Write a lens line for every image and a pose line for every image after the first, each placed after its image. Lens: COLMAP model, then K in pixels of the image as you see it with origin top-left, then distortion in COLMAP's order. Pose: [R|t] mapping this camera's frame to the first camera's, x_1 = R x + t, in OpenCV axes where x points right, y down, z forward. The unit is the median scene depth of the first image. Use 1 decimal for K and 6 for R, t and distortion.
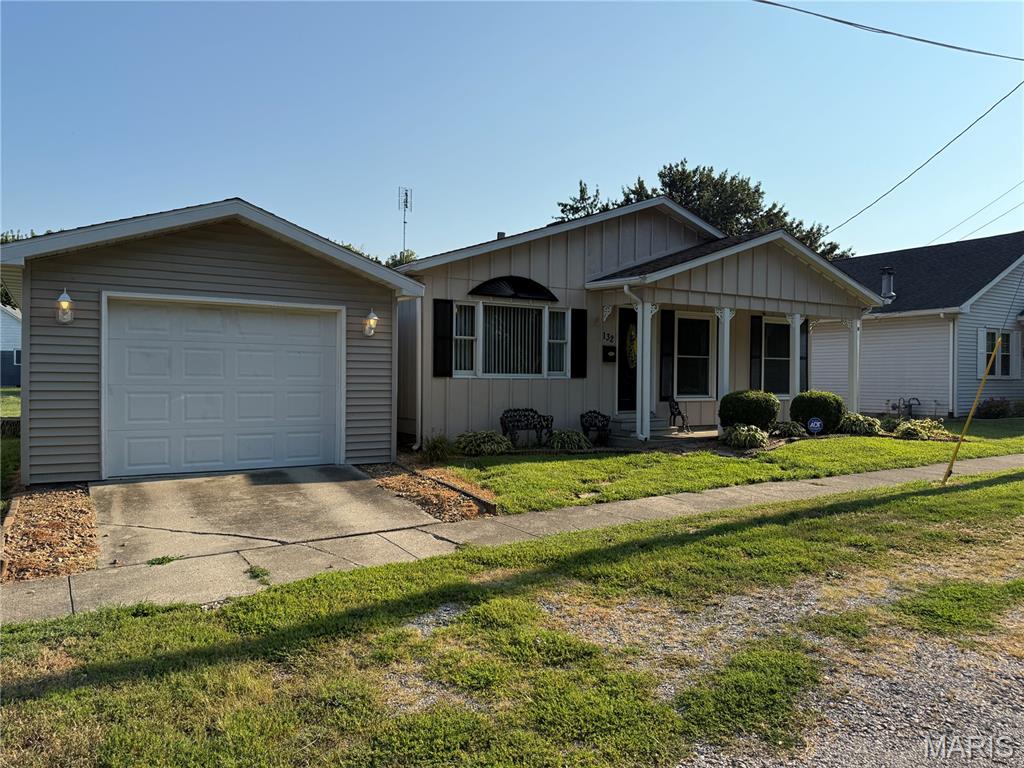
lens RADIAL K [[728.2, 0, 512.0], [0, 728.2, 384.0], [0, 0, 1]] dist [0.108059, -0.180235]
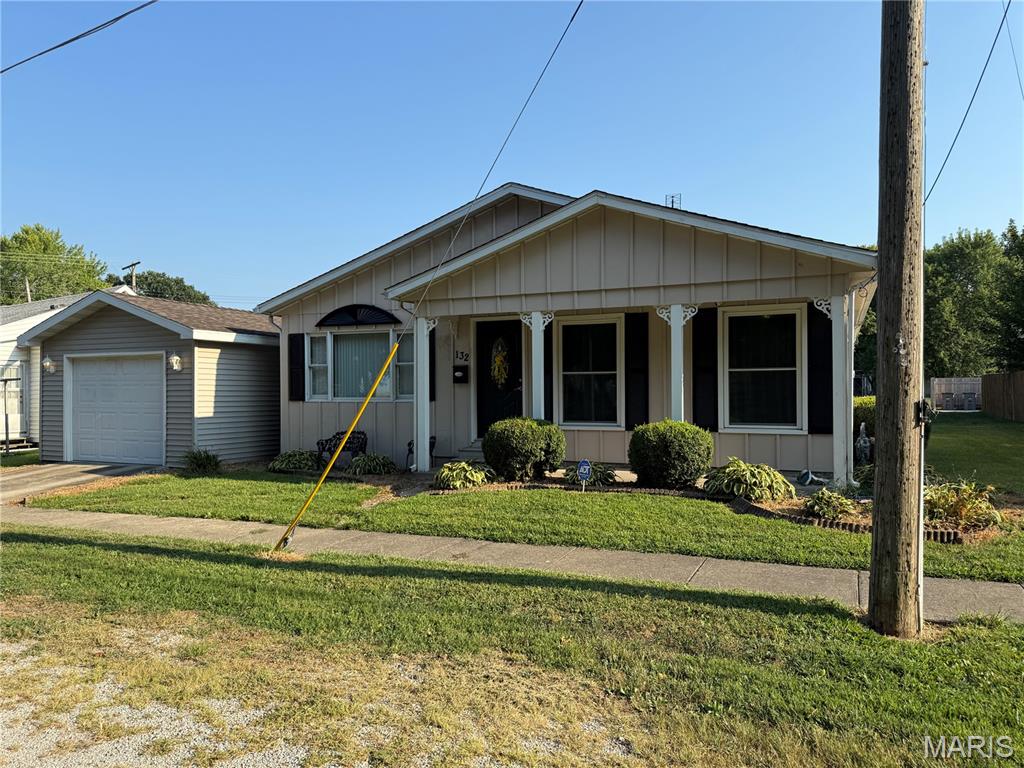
lens RADIAL K [[728.2, 0, 512.0], [0, 728.2, 384.0], [0, 0, 1]] dist [0.108059, -0.180235]
pose [[0.558848, -0.015730, -0.829121, 1.011967], [0.002715, 0.999849, -0.017139, -0.014646], [0.829266, 0.007327, 0.558807, 0.604124]]
